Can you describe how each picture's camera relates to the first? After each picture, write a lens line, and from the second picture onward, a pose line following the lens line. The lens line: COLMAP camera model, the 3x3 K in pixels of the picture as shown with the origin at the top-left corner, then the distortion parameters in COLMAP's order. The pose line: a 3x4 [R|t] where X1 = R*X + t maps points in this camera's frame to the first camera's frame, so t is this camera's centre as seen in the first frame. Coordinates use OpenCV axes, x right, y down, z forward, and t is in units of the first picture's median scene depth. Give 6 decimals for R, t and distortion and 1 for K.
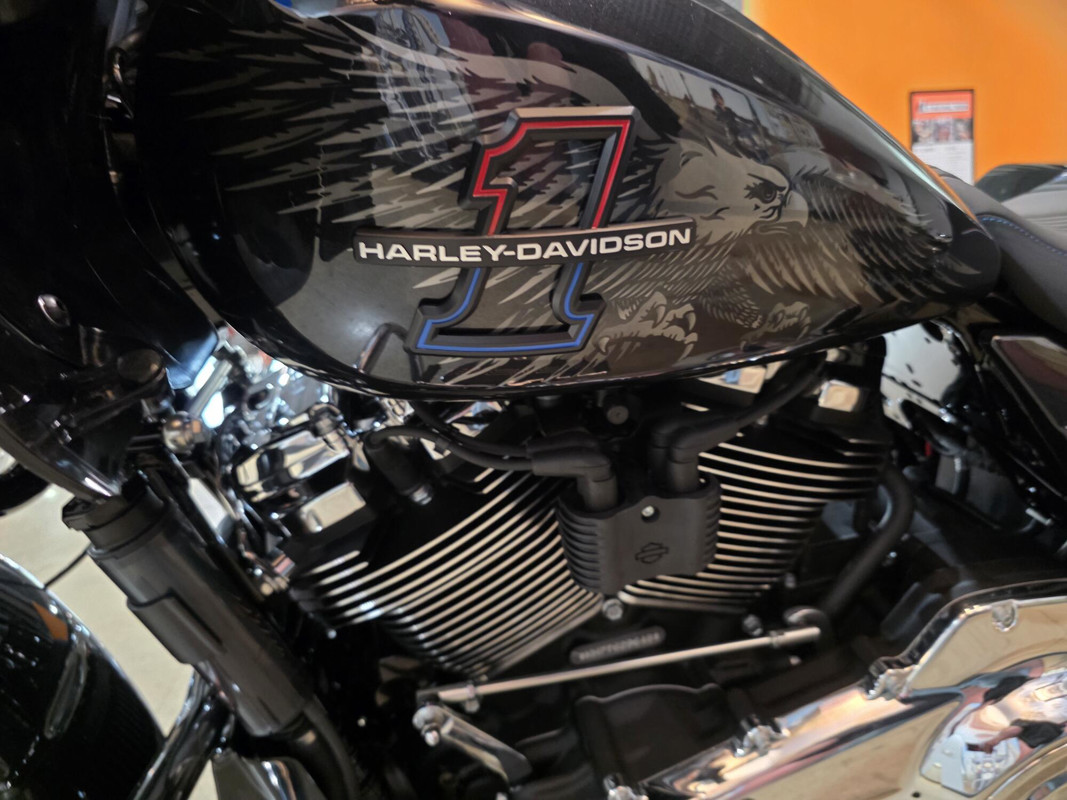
lens RADIAL K [[679.7, 0, 533.5], [0, 679.7, 400.0], [0, 0, 1]] dist [0.033515, -0.040352]
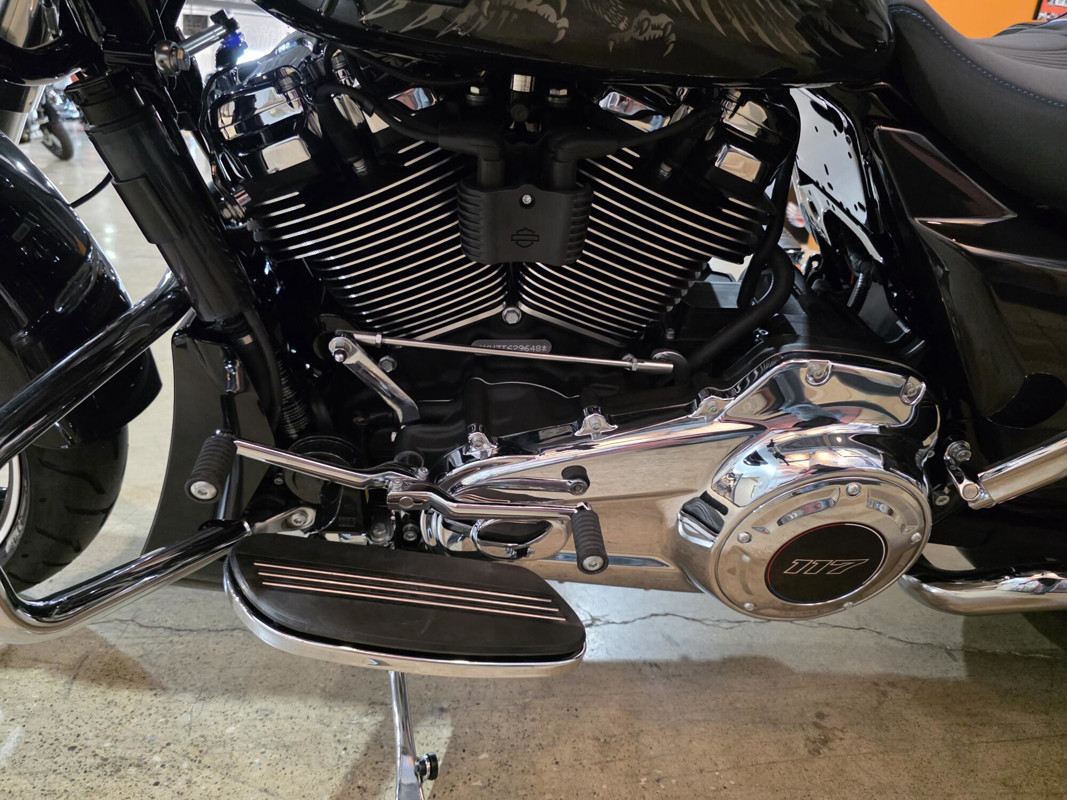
lens RADIAL K [[677.7, 0, 540.6], [0, 677.7, 401.4], [0, 0, 1]] dist [0.054626, -0.042107]
pose [[0.975860, 0.213826, -0.044447, 0.300713], [-0.201784, 0.960616, 0.191048, 0.253611], [0.083547, -0.177468, 0.980574, -0.244574]]
